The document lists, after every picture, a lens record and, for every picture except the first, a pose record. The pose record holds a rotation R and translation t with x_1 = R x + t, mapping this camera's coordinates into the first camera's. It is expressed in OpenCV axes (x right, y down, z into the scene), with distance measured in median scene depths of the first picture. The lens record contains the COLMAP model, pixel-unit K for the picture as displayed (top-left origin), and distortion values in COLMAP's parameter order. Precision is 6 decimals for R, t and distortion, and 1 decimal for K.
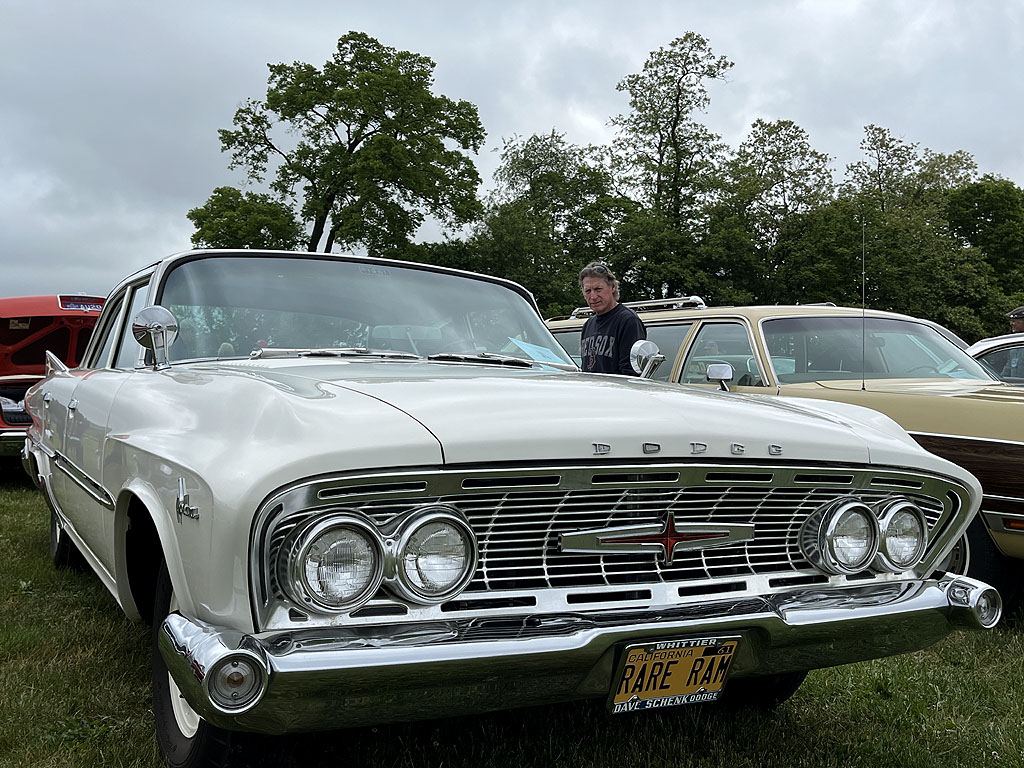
lens RADIAL K [[1028.2, 0, 510.1], [0, 1028.2, 387.8], [0, 0, 1]] dist [0.001872, 0.000000]
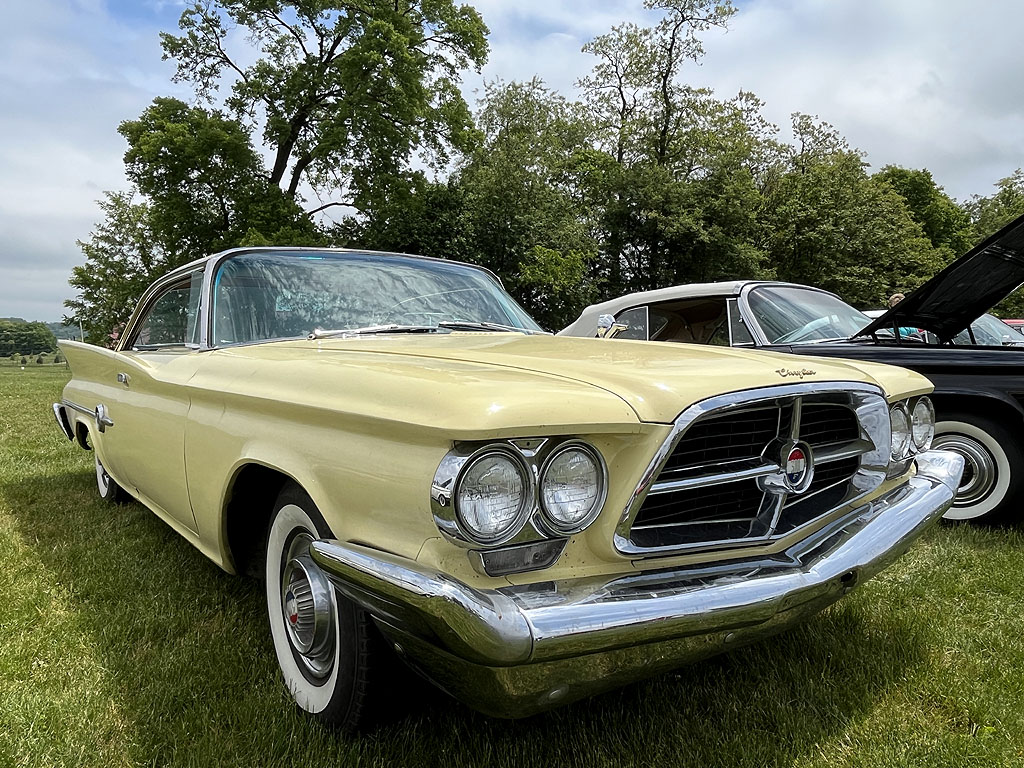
lens RADIAL K [[720.2, 0, 518.7], [0, 720.2, 392.2], [0, 0, 1]] dist [-0.049423, -0.000597]
pose [[0.983597, 0.000320, 0.180381, -0.098117], [-0.011121, 0.998204, 0.058873, 0.001632], [-0.180038, -0.059913, 0.981833, 0.364858]]
